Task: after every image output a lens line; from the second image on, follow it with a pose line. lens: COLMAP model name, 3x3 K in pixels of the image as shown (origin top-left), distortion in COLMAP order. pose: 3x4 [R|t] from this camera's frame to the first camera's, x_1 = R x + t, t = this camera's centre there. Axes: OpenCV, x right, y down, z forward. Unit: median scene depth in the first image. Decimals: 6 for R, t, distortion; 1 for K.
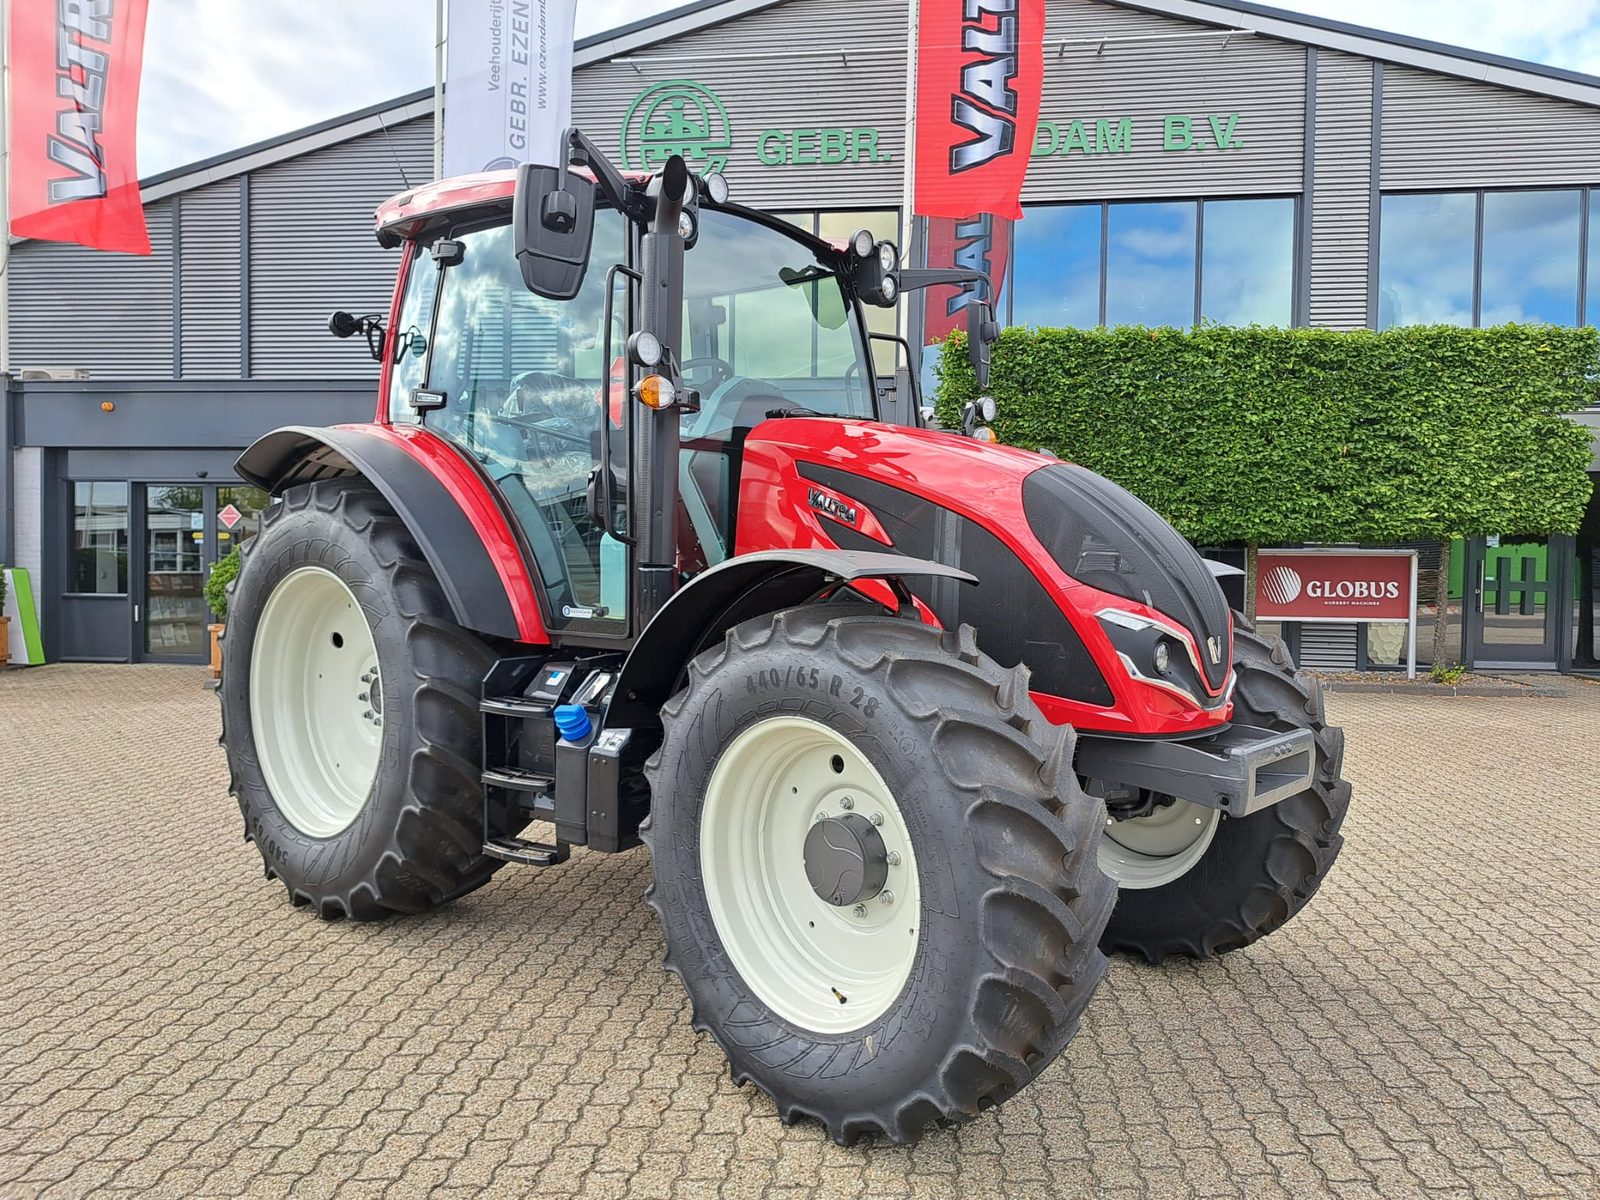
lens RADIAL K [[1226.4, 0, 800.0], [0, 1226.4, 600.0], [0, 0, 1]] dist [0.049882, -0.052477]
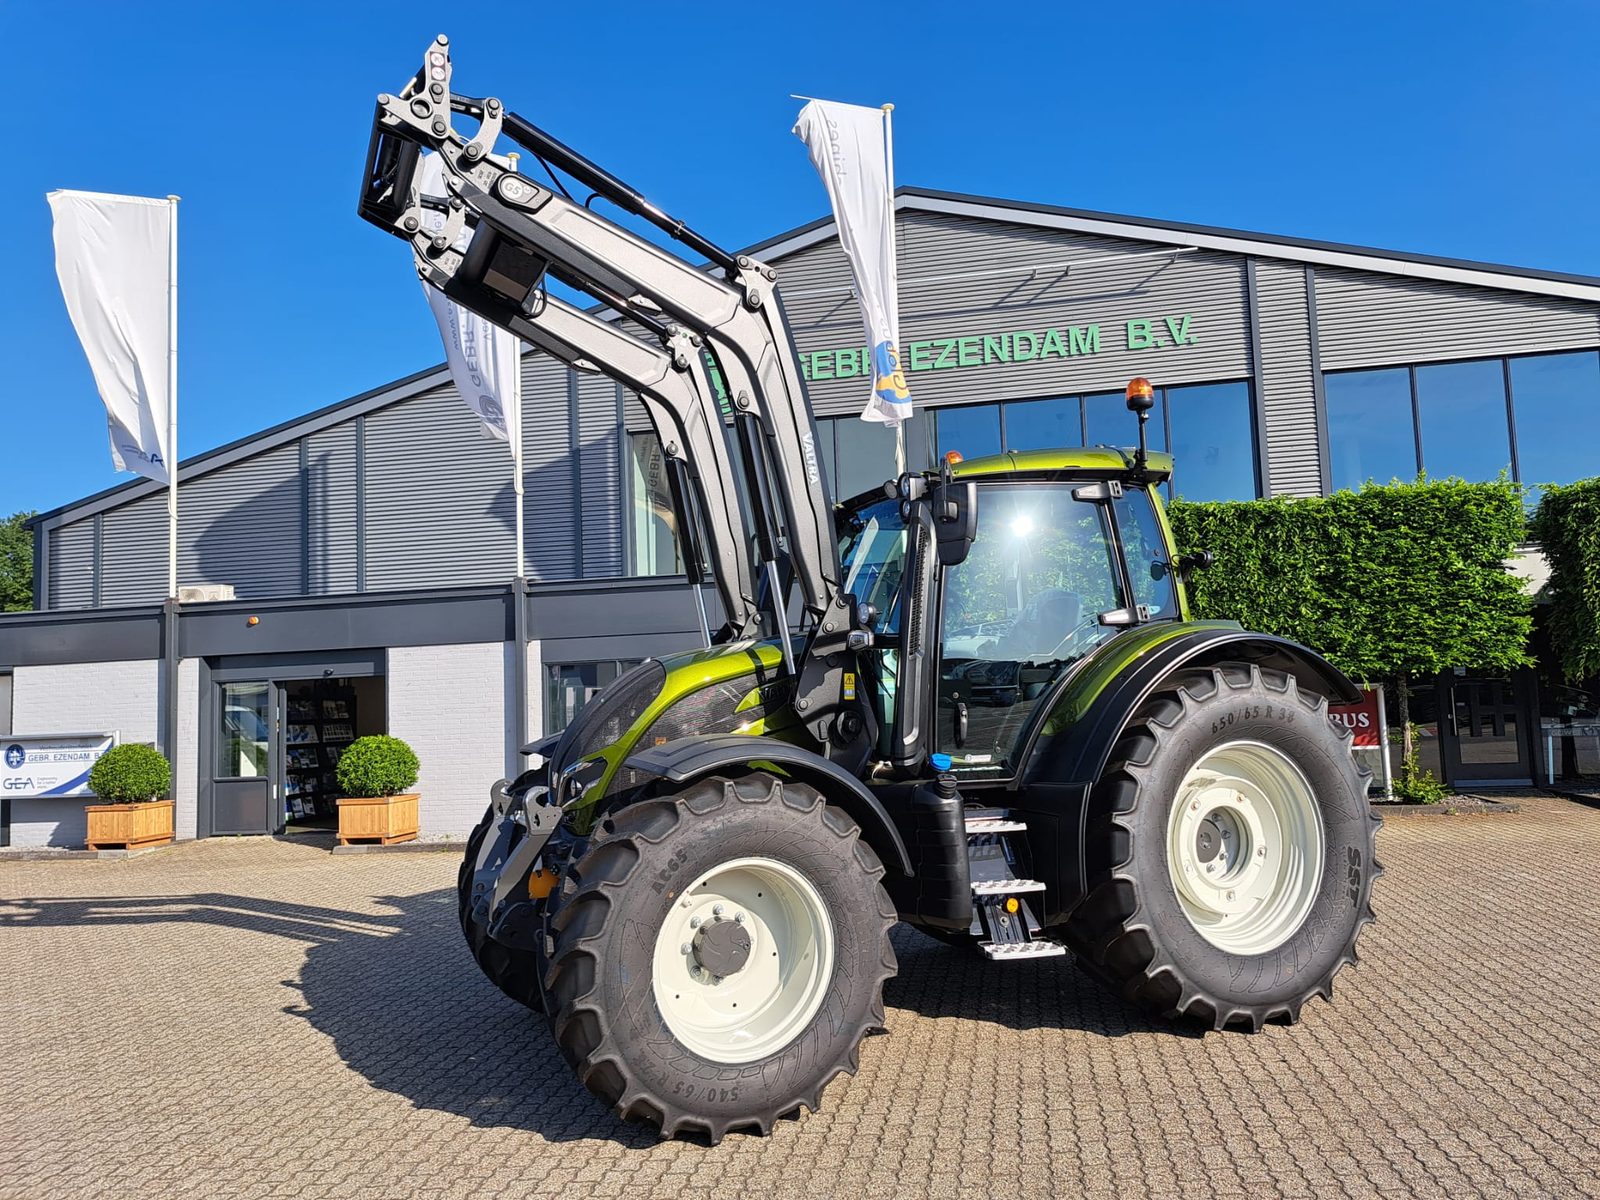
lens RADIAL K [[1198.1, 0, 790.6], [0, 1198.1, 575.9], [0, 0, 1]] dist [0.023271, -0.007994]
pose [[0.996325, -0.056876, -0.064048, 0.043589], [0.047577, 0.989238, -0.138367, -0.011643], [0.071228, 0.134812, 0.988308, -0.139044]]
